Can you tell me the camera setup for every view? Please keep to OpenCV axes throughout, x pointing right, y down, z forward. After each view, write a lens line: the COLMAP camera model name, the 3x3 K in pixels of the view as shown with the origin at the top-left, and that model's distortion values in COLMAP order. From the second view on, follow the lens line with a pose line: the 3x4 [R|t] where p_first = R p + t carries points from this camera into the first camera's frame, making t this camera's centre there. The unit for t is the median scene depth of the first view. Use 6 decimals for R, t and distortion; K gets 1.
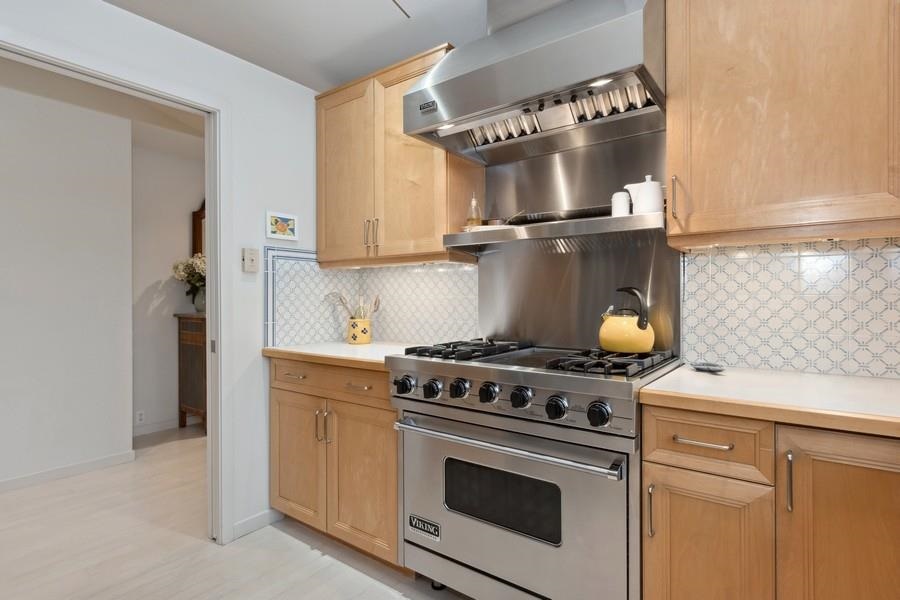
lens RADIAL K [[489.3, 0, 444.5], [0, 489.3, 296.4], [0, 0, 1]] dist [0.020396, -0.002447]
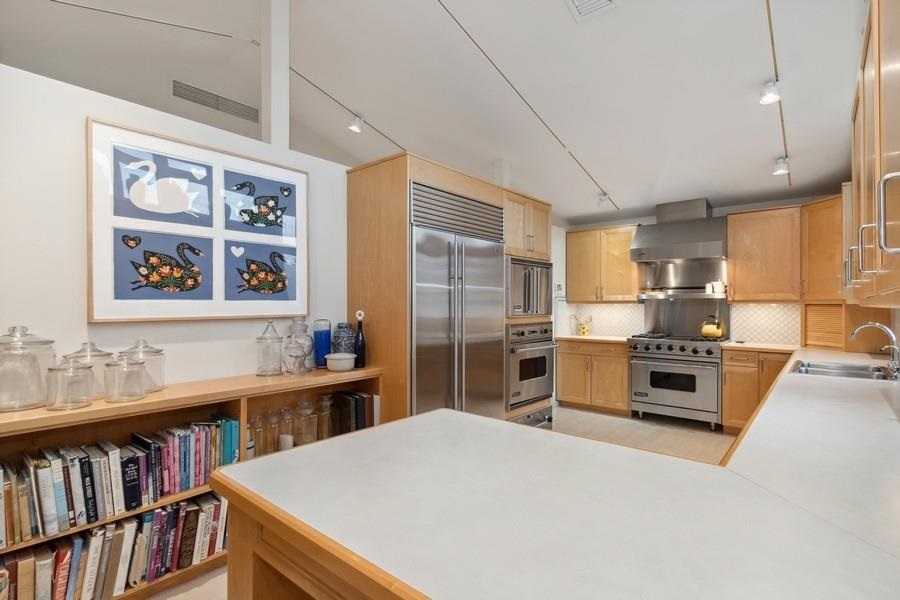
lens RADIAL K [[418.5, 0, 455.5], [0, 418.5, 305.8], [0, 0, 1]] dist [-0.003769, 0.001996]
pose [[0.996264, -0.000552, -0.086358, -0.993198], [0.000849, 0.999994, 0.003404, -0.090411], [0.086356, -0.003465, 0.996258, -1.725353]]
